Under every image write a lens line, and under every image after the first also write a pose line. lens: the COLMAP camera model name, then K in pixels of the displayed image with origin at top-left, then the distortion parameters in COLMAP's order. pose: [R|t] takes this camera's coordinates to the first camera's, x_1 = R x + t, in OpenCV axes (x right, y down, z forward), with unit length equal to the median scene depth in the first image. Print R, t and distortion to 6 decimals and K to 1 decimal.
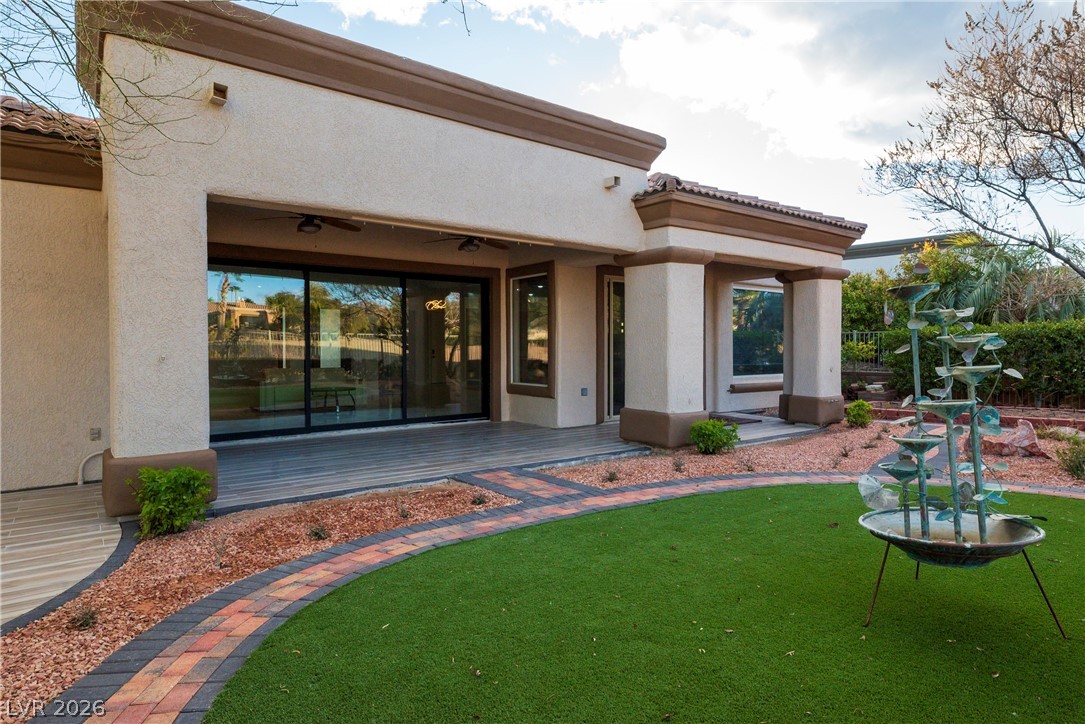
lens RADIAL K [[601.0, 0, 542.5], [0, 601.0, 362.0], [0, 0, 1]] dist [0.002952, -0.000135]
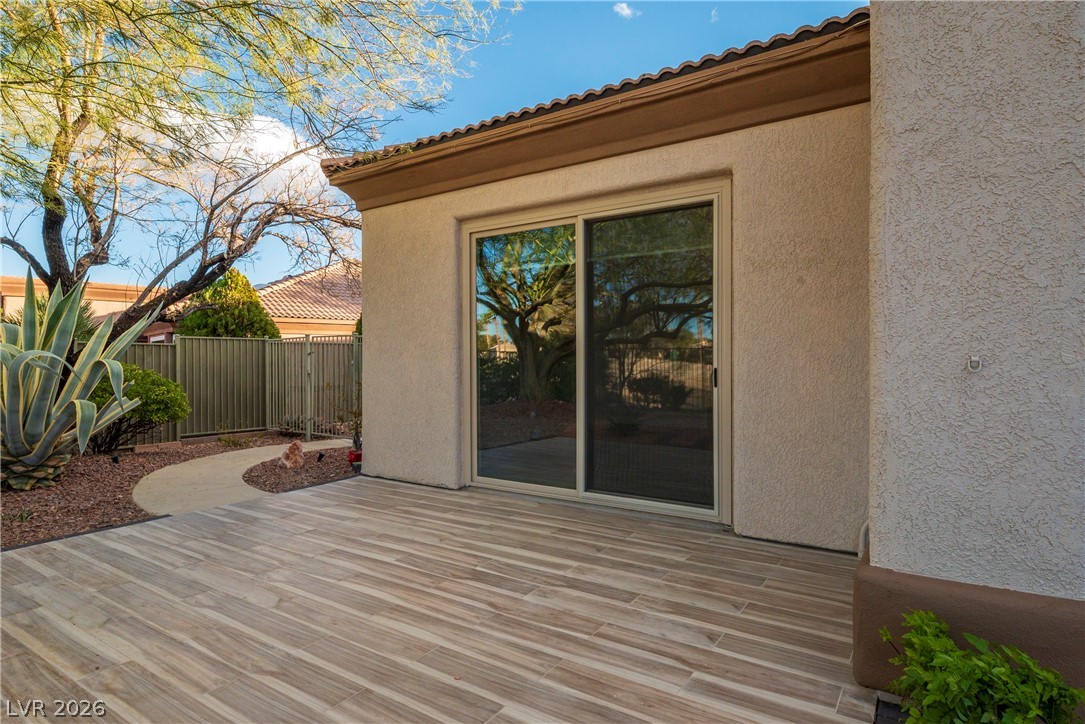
lens RADIAL K [[601.0, 0, 542.5], [0, 601.0, 362.0], [0, 0, 1]] dist [0.002952, -0.000135]
pose [[0.313103, 0.004754, -0.949707, -0.313417], [-0.017013, 0.999855, -0.000604, -0.001638], [0.949567, 0.016347, 0.313139, 0.563425]]
